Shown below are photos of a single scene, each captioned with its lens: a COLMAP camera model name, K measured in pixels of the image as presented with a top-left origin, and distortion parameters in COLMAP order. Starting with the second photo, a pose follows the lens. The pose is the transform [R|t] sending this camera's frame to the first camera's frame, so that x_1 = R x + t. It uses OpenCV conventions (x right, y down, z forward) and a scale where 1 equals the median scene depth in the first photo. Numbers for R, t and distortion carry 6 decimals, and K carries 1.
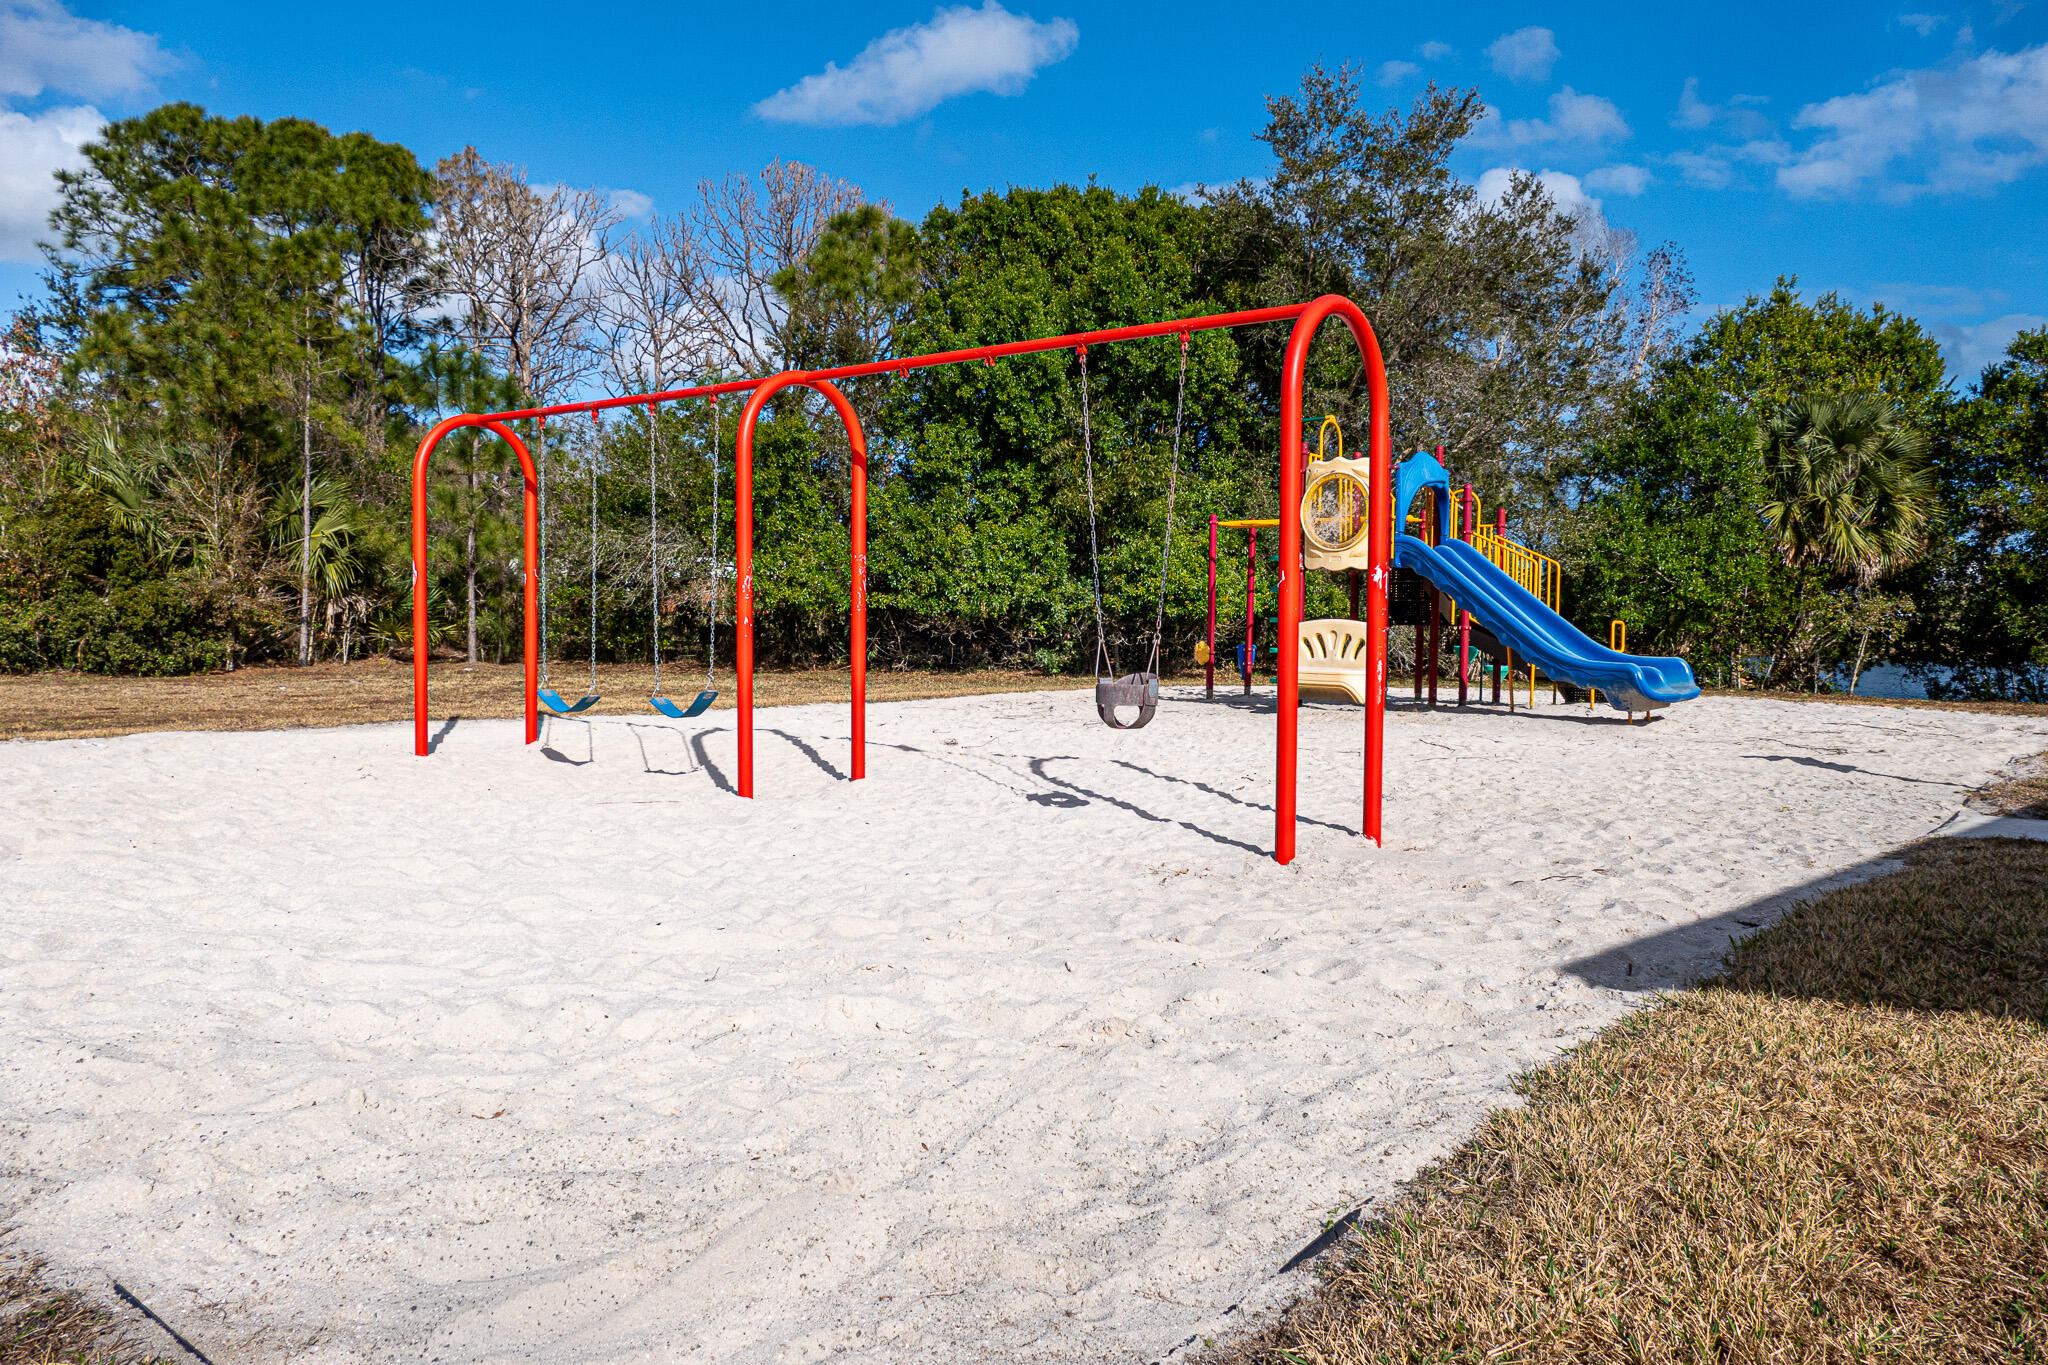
lens RADIAL K [[1446.7, 0, 1024.0], [0, 1446.7, 682.5], [0, 0, 1]] dist [-0.005098, -0.005534]
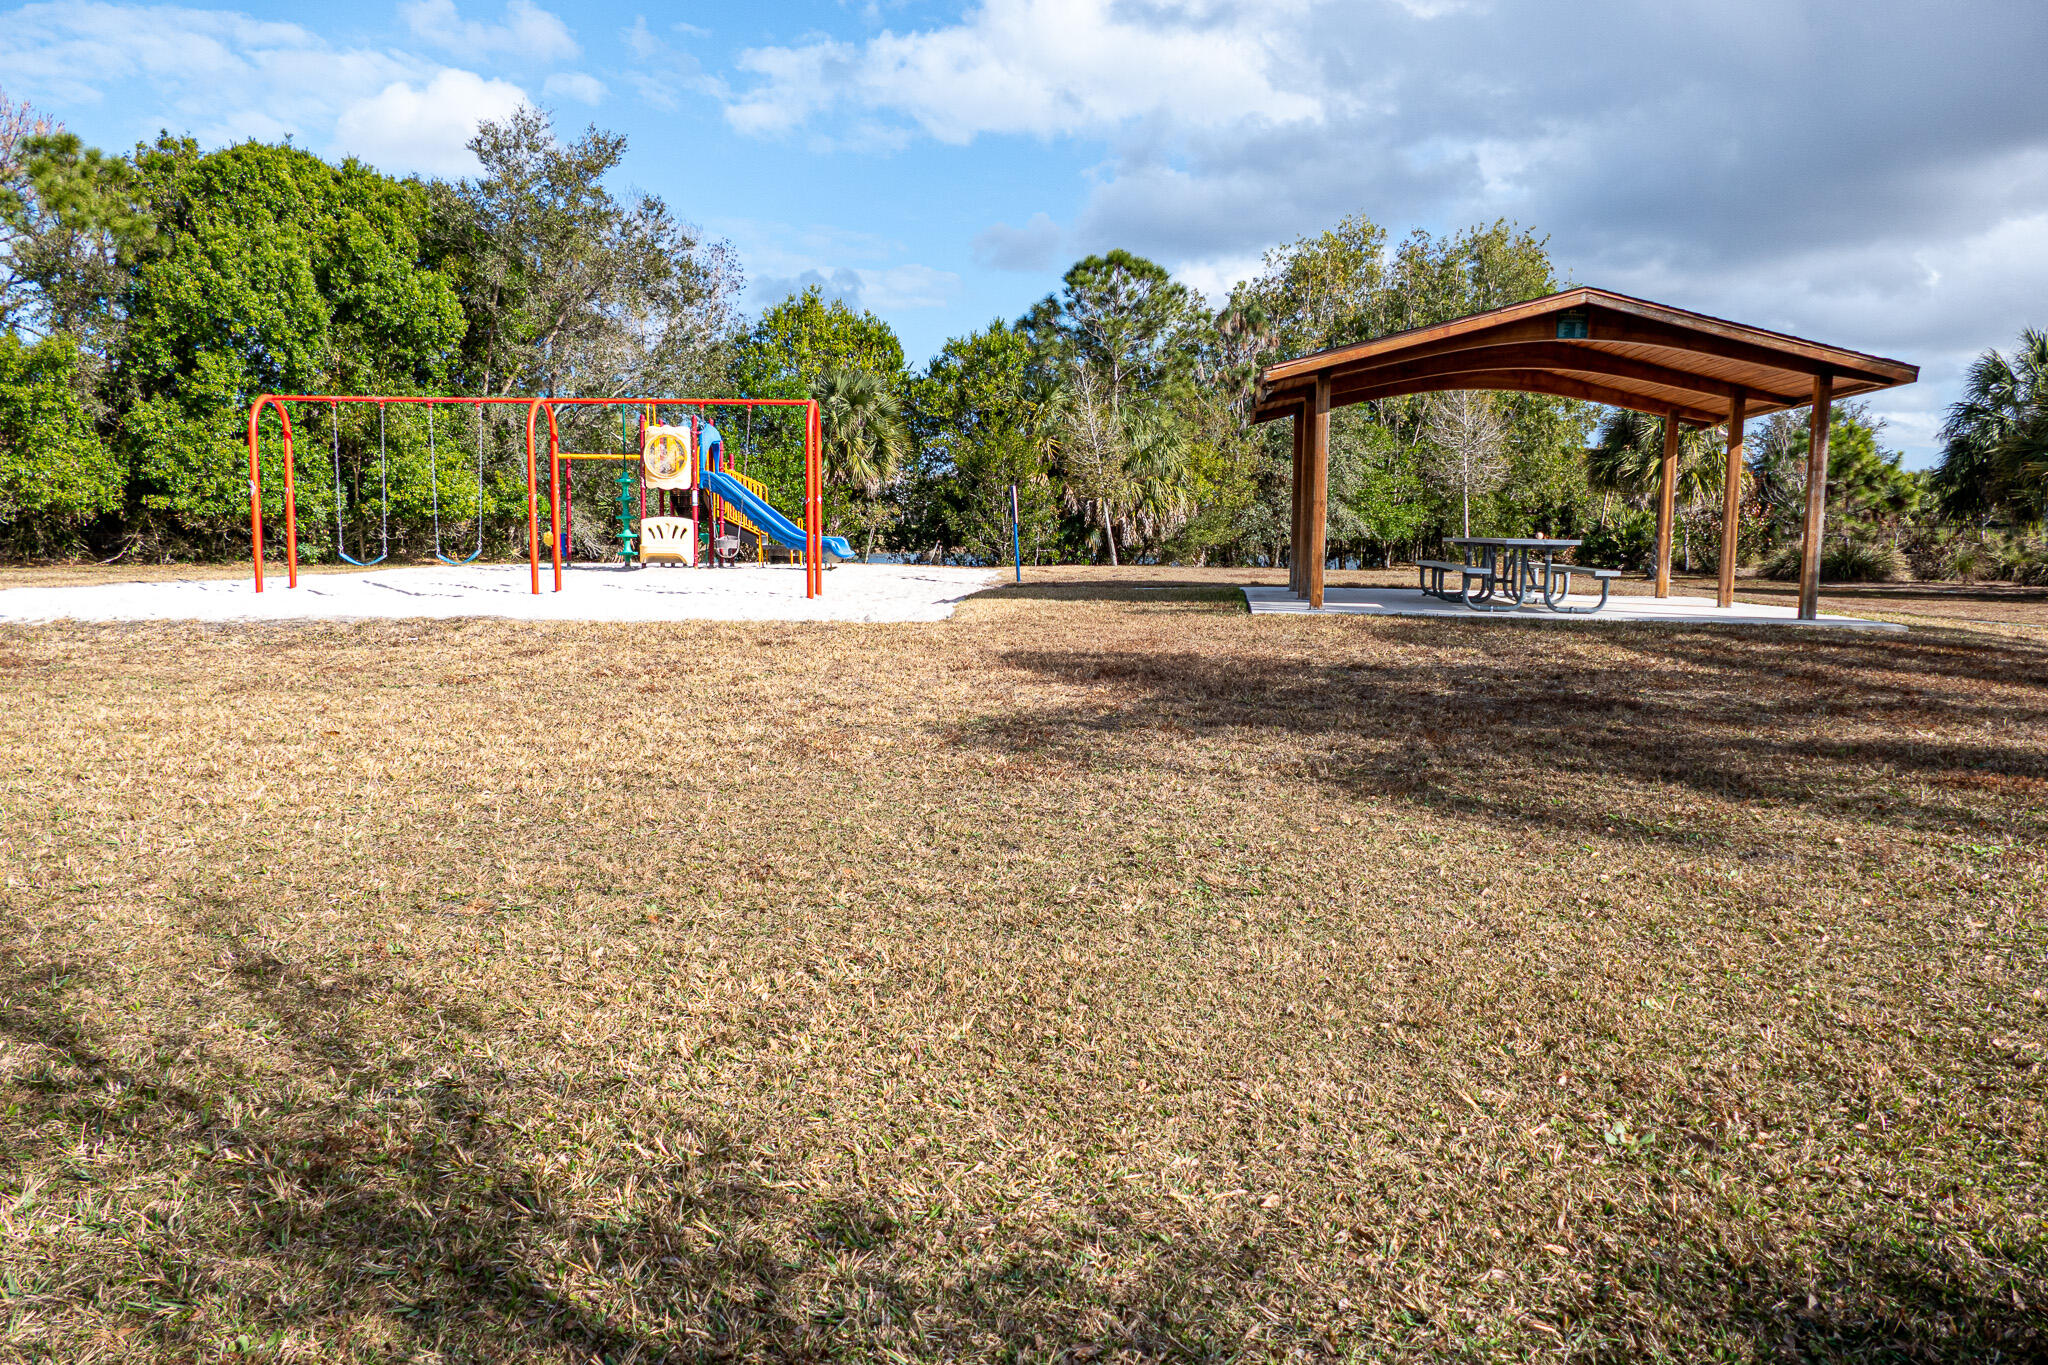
lens RADIAL K [[1487.9, 0, 1025.9], [0, 1487.9, 679.1], [0, 0, 1]] dist [-0.002178, 0.004933]
pose [[0.781094, -0.065216, 0.620999, -0.290944], [0.028706, 0.997230, 0.068620, 0.022179], [-0.623754, -0.035773, 0.780802, -0.356214]]
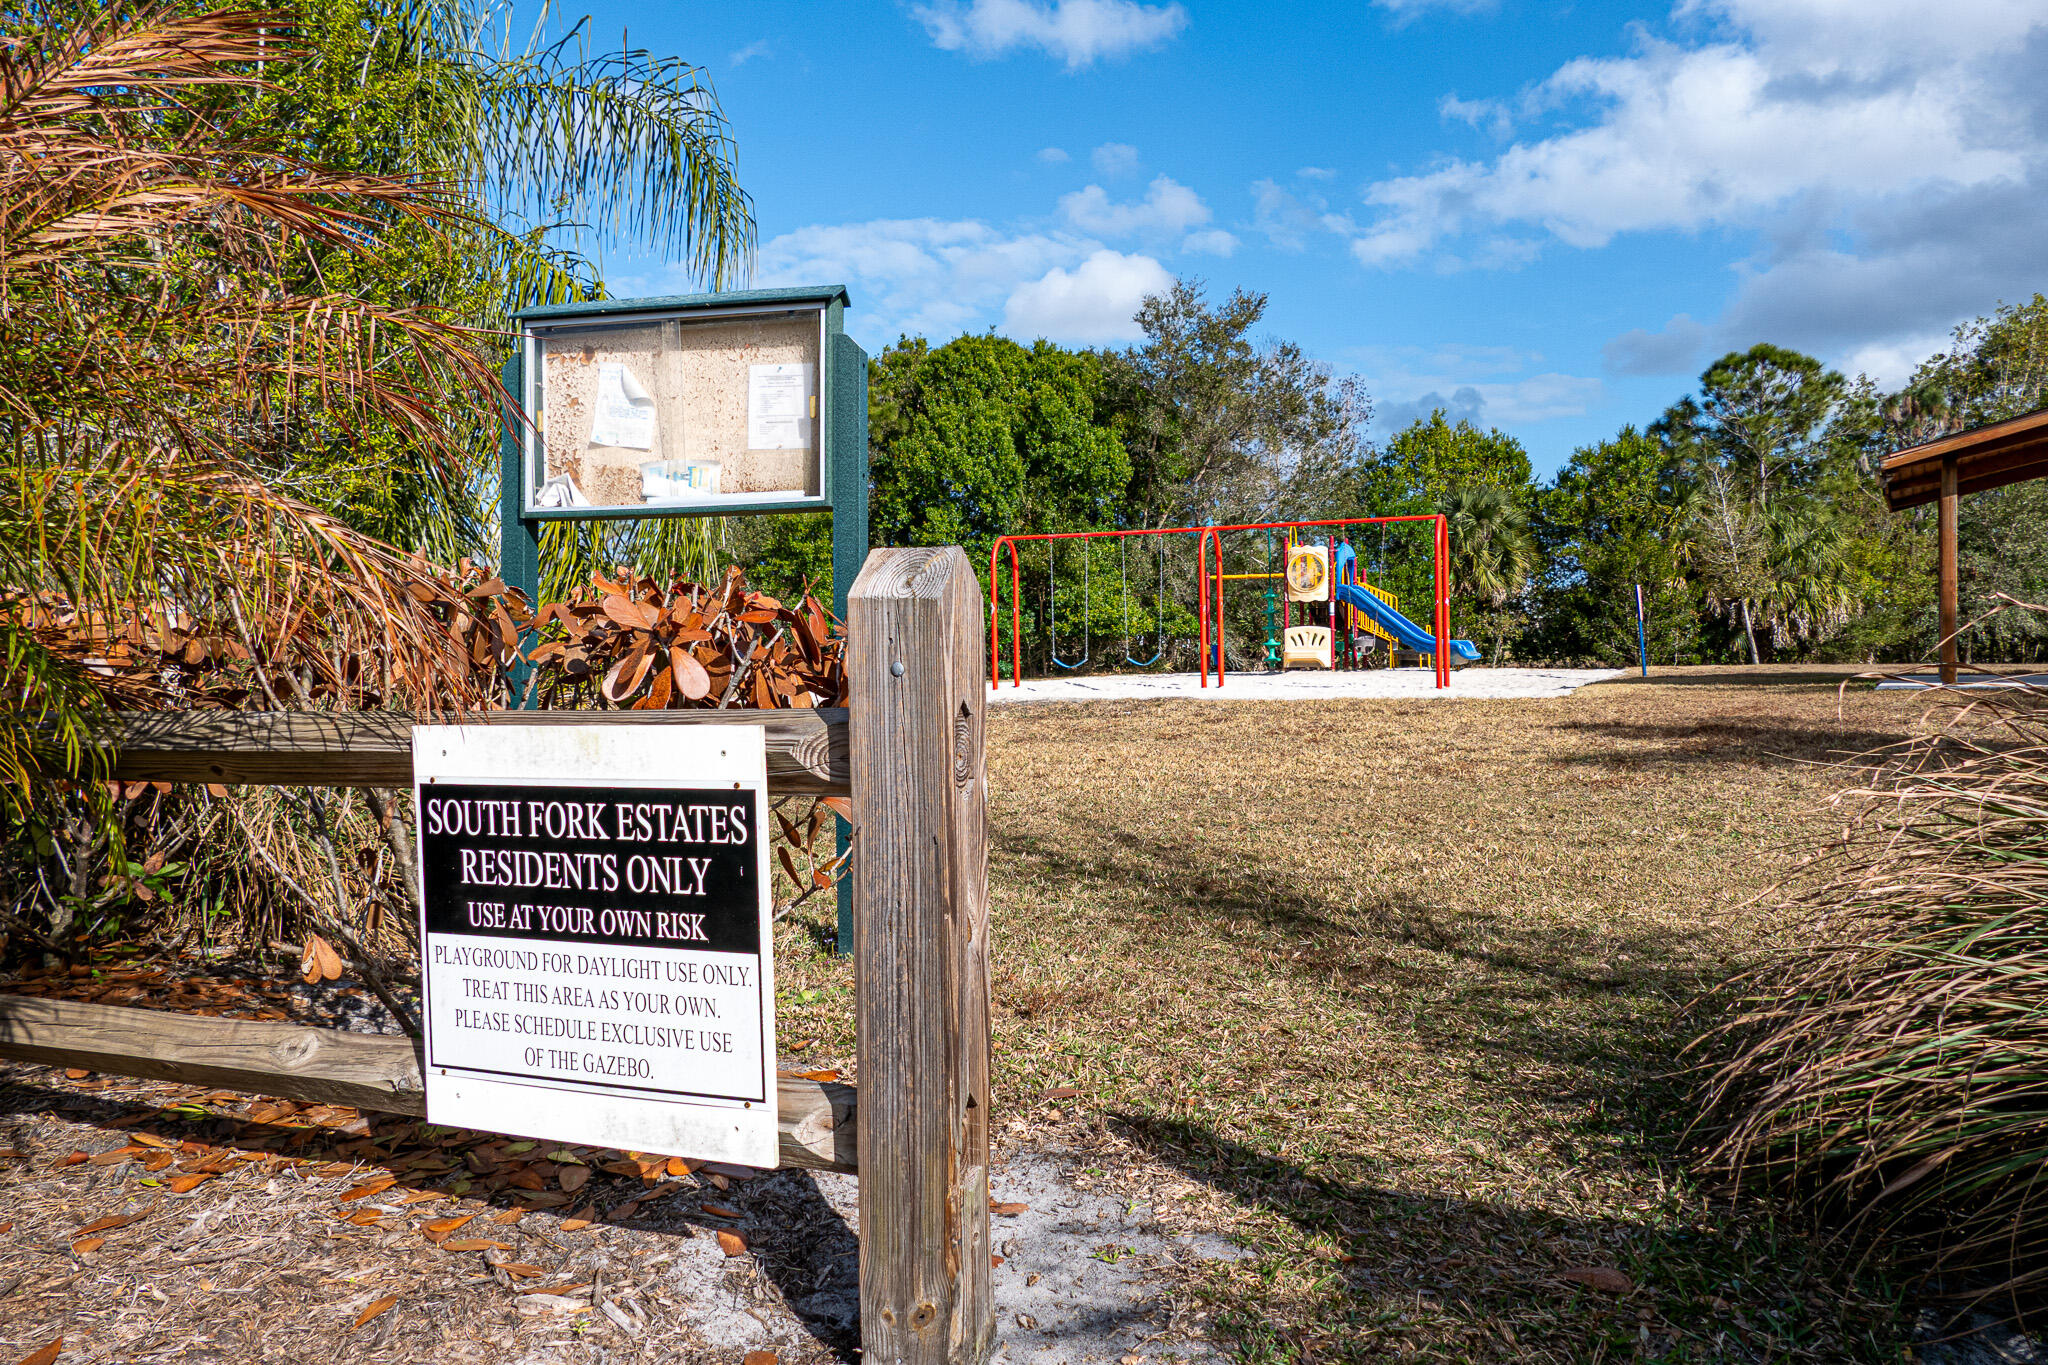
lens RADIAL K [[1487.9, 0, 1025.9], [0, 1487.9, 679.1], [0, 0, 1]] dist [-0.002178, 0.004933]
pose [[0.965391, -0.029218, 0.259167, -0.342223], [0.037535, 0.998925, -0.027201, 0.035926], [-0.258093, 0.035988, 0.965450, -0.439307]]
